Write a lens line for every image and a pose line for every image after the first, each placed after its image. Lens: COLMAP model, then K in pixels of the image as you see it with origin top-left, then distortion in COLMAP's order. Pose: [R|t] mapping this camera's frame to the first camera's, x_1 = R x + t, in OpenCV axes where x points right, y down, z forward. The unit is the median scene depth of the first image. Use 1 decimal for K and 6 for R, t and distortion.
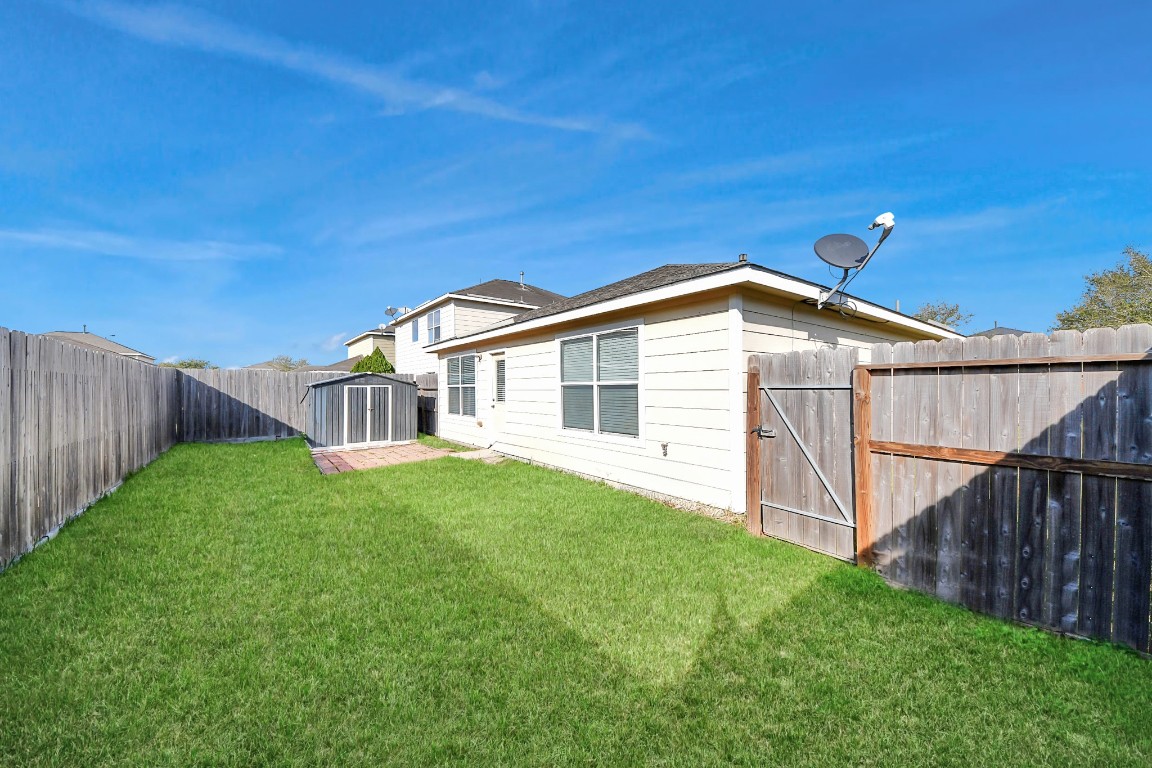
lens RADIAL K [[406.3, 0, 566.3], [0, 406.3, 388.8], [0, 0, 1]] dist [0.019547, -0.015837]
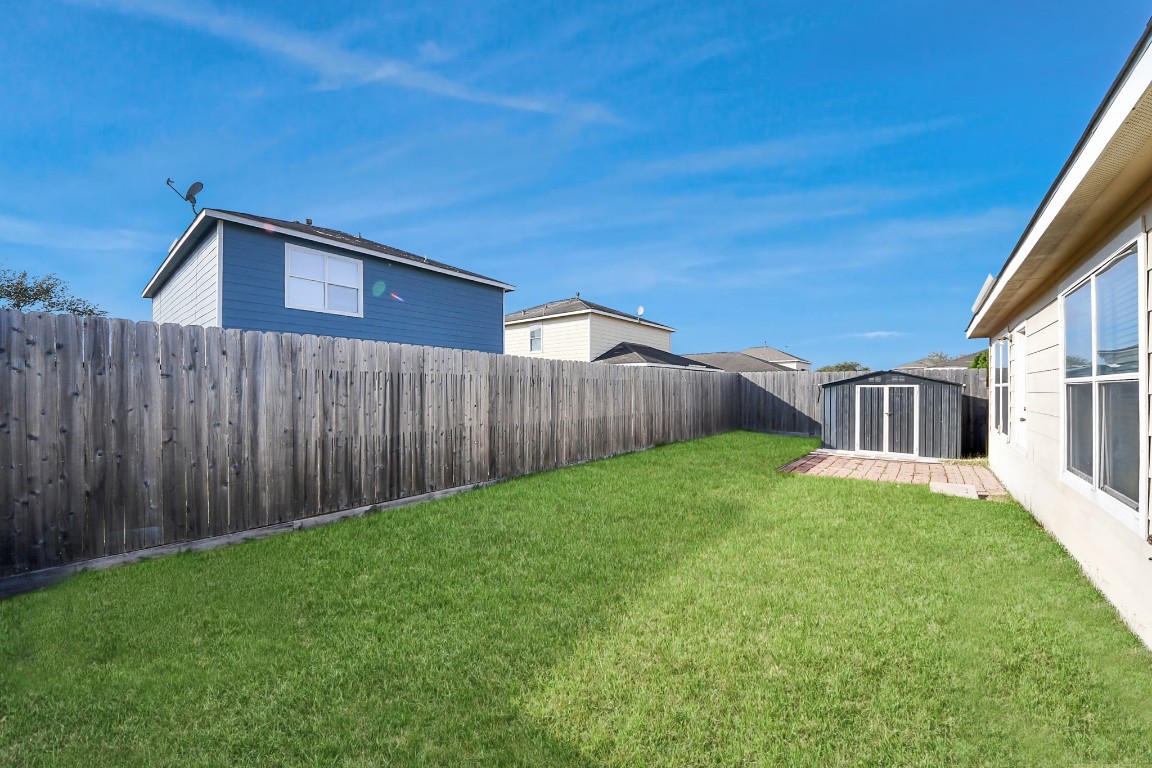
lens RADIAL K [[406.3, 0, 566.3], [0, 406.3, 388.8], [0, 0, 1]] dist [0.019547, -0.015837]
pose [[0.231979, 0.007522, -0.972692, 0.186295], [-0.008807, 0.999945, 0.005633, 0.000088], [0.972681, 0.007260, 0.232032, 0.156782]]
